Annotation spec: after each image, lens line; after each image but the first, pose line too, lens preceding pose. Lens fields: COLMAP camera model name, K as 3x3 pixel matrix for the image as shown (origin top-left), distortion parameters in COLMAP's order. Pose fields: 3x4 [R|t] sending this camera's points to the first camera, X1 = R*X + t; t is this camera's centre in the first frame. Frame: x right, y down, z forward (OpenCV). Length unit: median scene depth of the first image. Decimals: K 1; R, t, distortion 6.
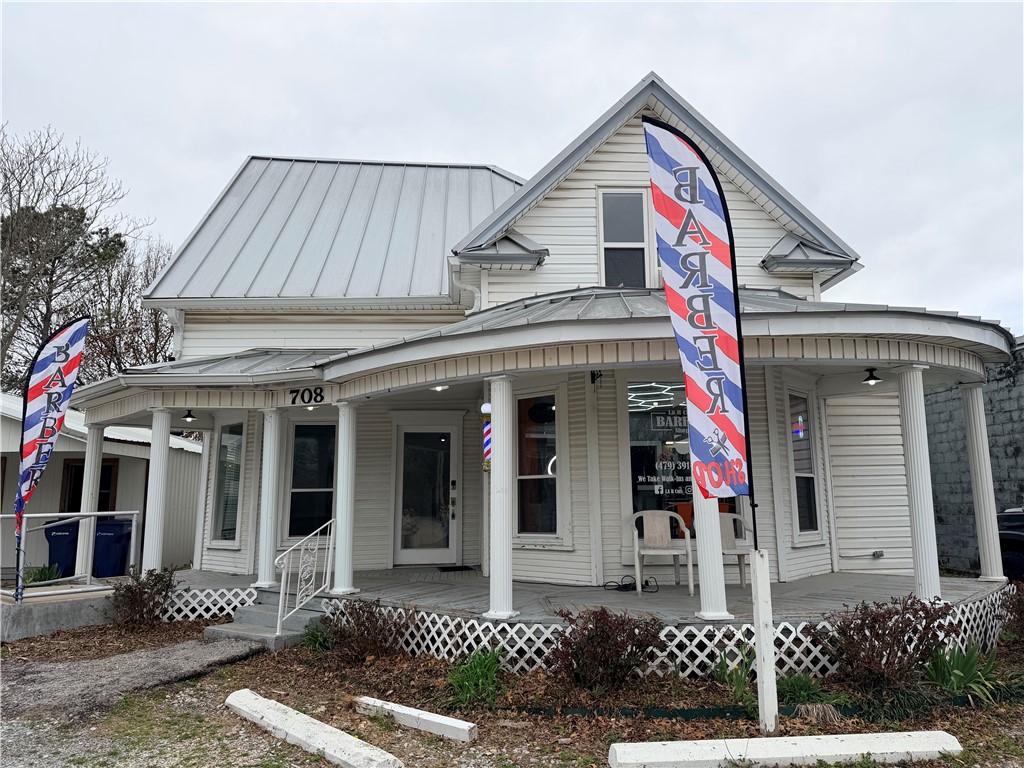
lens RADIAL K [[723.2, 0, 518.3], [0, 723.2, 383.7], [0, 0, 1]] dist [0.079237, -0.118210]
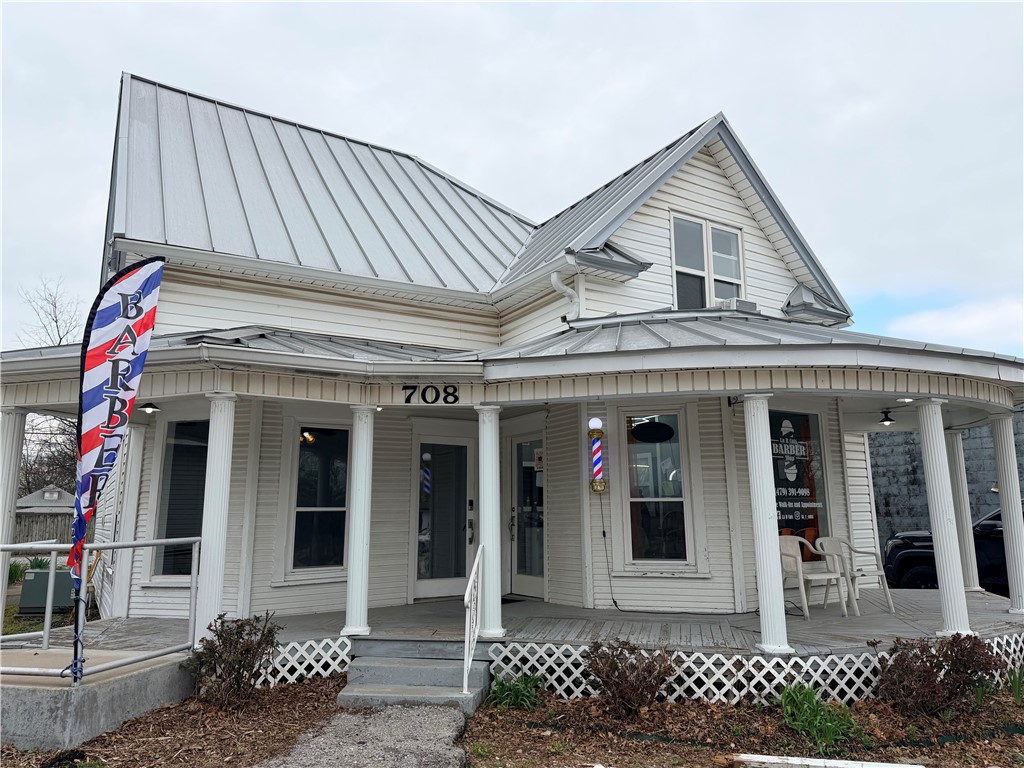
lens RADIAL K [[723.2, 0, 518.3], [0, 723.2, 383.7], [0, 0, 1]] dist [0.079237, -0.118210]
pose [[0.887699, 0.090244, 0.451494, -0.553092], [-0.077764, 0.995902, -0.046164, 0.033566], [-0.453810, 0.005870, 0.891079, 0.219918]]
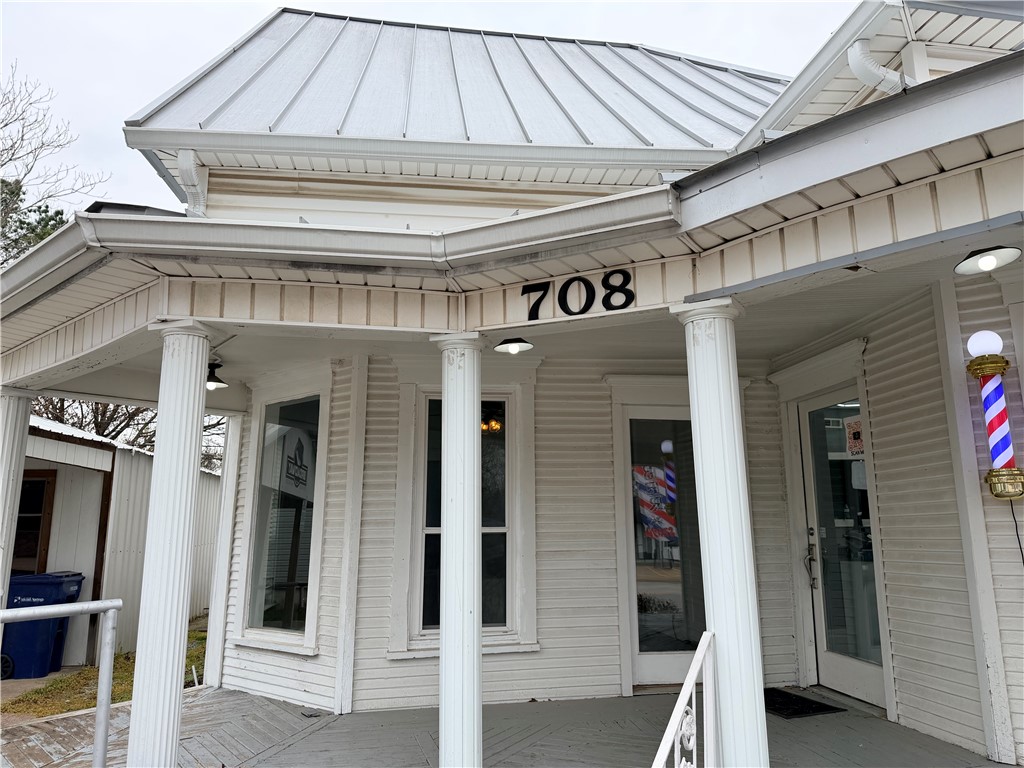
lens RADIAL K [[723.8, 0, 512.0], [0, 723.8, 384.0], [0, 0, 1]] dist [0.098551, -0.115164]
pose [[0.998269, 0.017168, 0.056245, -0.334200], [-0.015302, 0.999323, -0.033444, 0.074468], [-0.056781, 0.032525, 0.997857, 0.597676]]
